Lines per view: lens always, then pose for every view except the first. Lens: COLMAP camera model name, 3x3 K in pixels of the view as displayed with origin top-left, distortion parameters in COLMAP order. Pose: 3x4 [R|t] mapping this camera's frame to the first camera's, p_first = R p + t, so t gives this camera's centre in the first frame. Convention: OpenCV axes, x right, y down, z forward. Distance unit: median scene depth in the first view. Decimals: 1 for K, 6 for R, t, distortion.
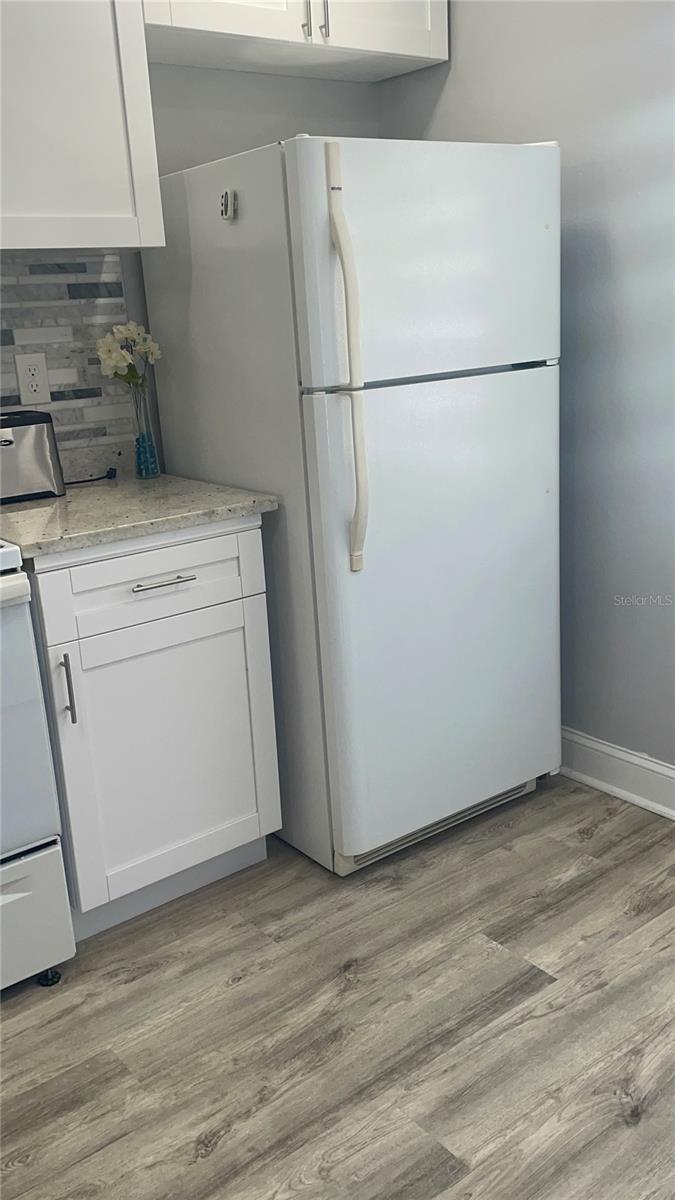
lens RADIAL K [[1036.9, 0, 338.0], [0, 1036.9, 591.1], [0, 0, 1]] dist [0.094037, -0.123131]
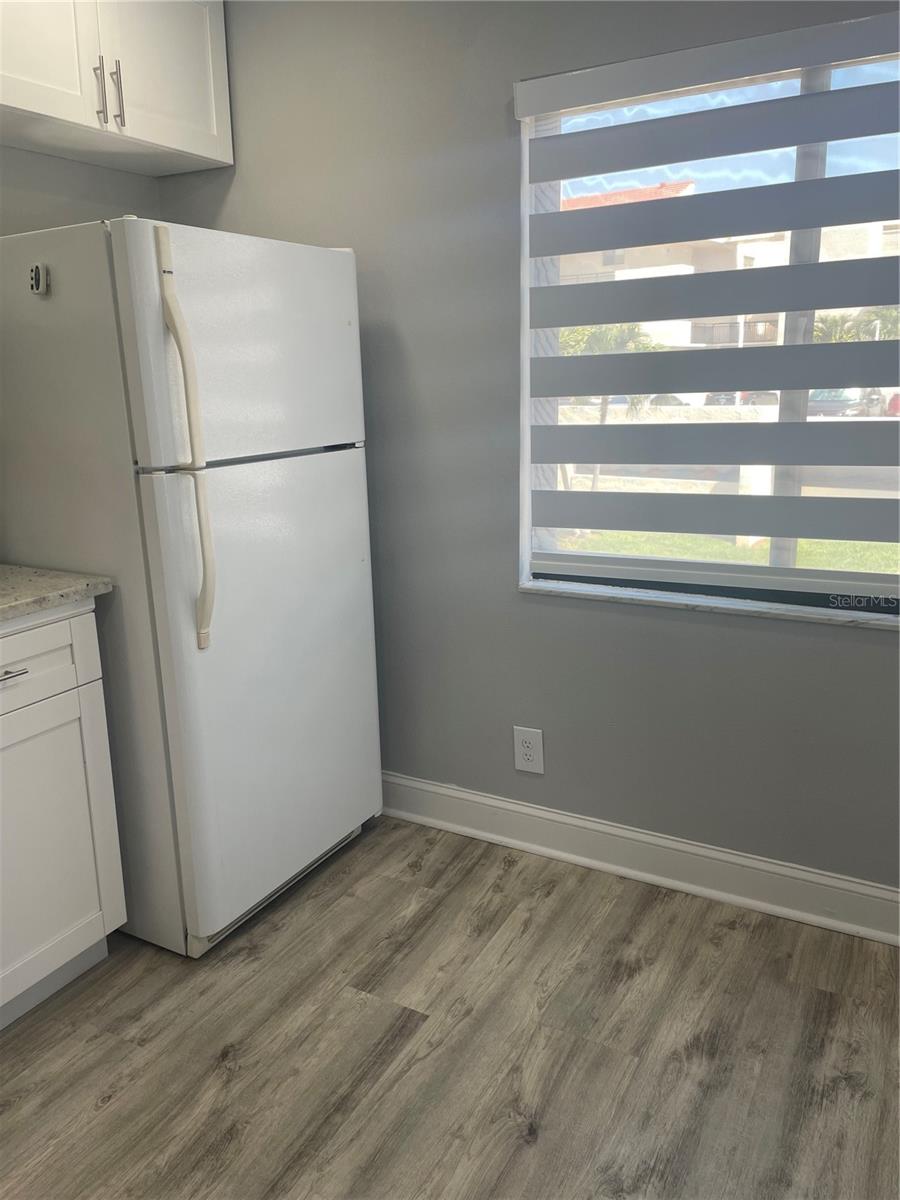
lens RADIAL K [[905.2, 0, 447.7], [0, 905.2, 591.3], [0, 0, 1]] dist [0.091333, -0.117653]
pose [[0.919191, -0.058348, 0.389466, -0.106007], [0.078012, 0.996343, -0.034851, -0.025646], [-0.386008, 0.062418, 0.920381, 0.098567]]
